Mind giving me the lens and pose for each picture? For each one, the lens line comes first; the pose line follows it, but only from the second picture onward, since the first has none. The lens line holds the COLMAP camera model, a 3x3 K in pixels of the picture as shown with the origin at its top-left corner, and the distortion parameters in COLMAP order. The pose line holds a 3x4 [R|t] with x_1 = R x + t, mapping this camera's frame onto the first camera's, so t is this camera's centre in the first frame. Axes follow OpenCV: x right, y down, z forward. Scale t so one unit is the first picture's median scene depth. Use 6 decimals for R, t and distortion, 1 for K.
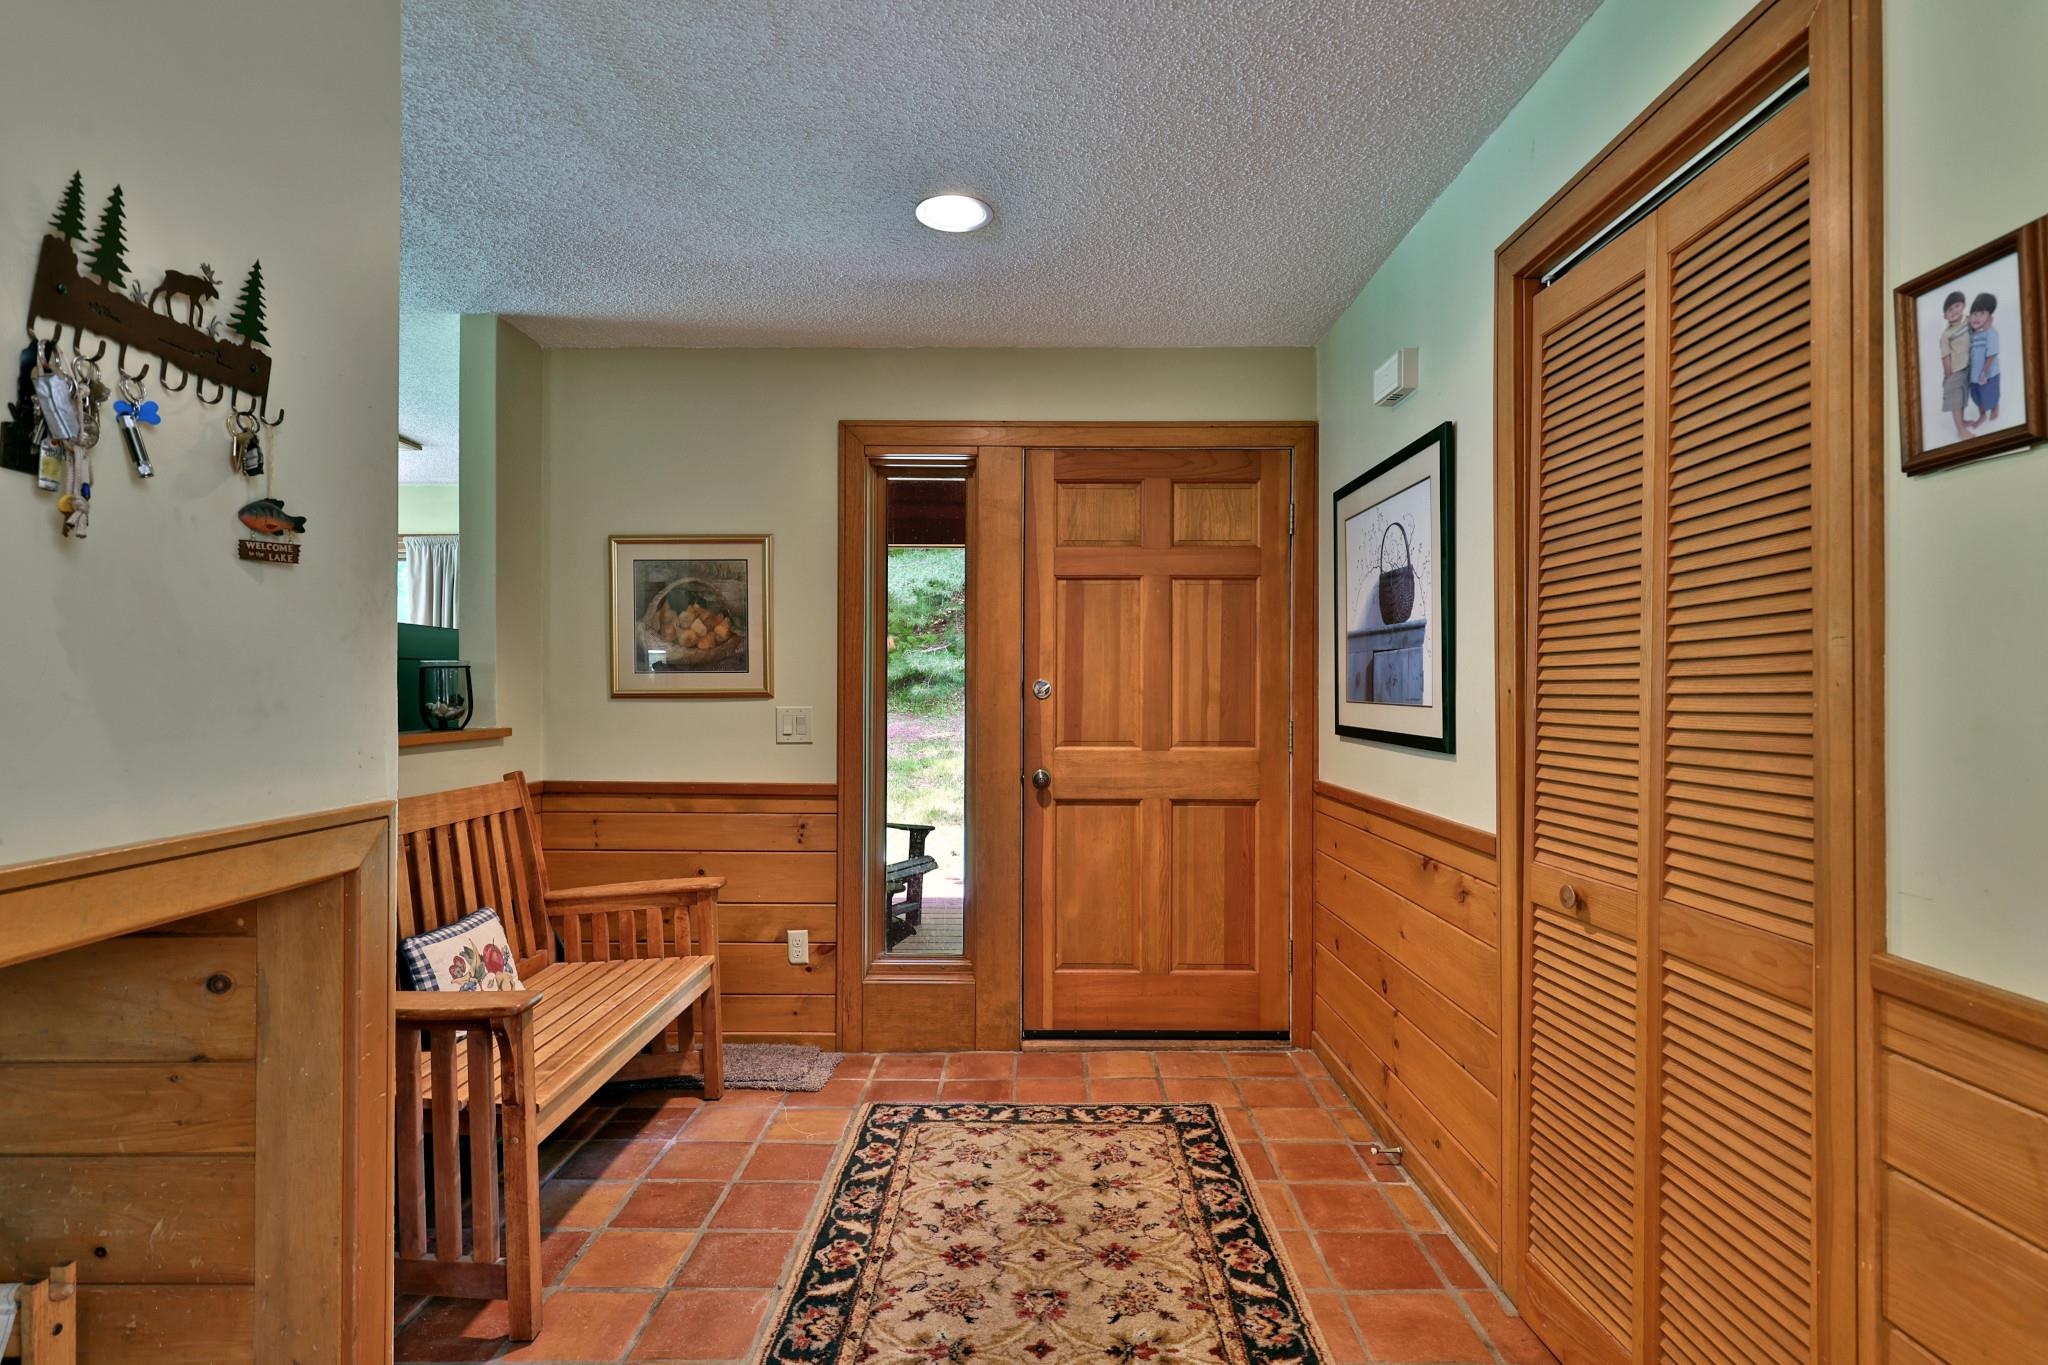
lens RADIAL K [[1020.5, 0, 1024.0], [0, 1020.5, 682.5], [0, 0, 1]] dist [0.000506, 0.000541]
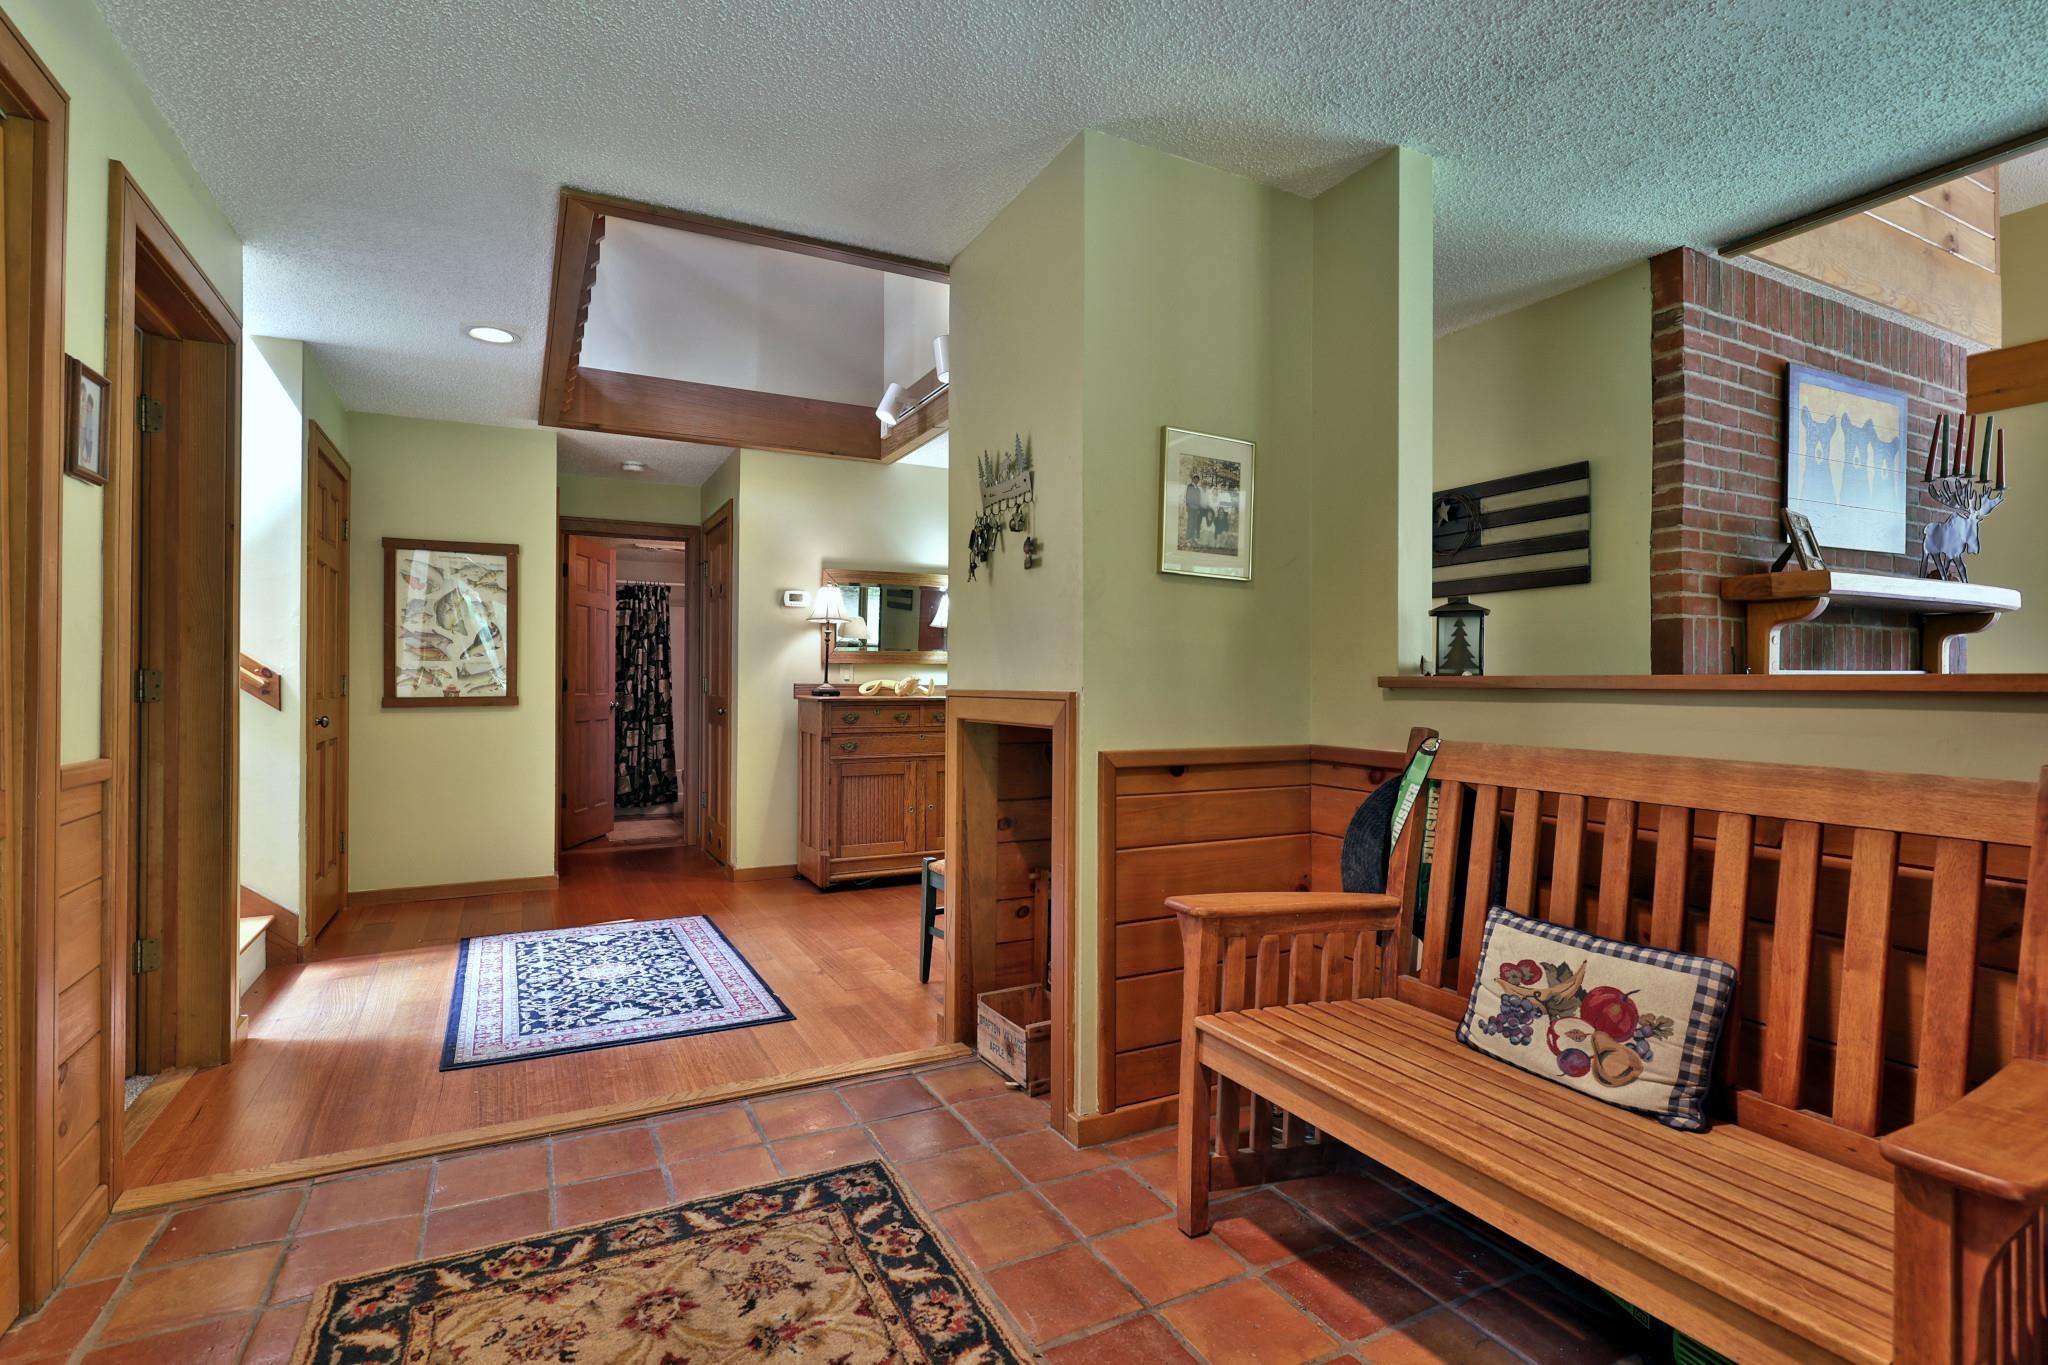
lens RADIAL K [[979.2, 0, 1027.4], [0, 979.2, 676.5], [0, 0, 1]] dist [0.000977, 0.000507]
pose [[-0.884347, -0.007057, -0.466777, 0.132979], [-0.001645, 0.999927, -0.011999, 0.084540], [0.466827, -0.009843, -0.884294, 1.804404]]
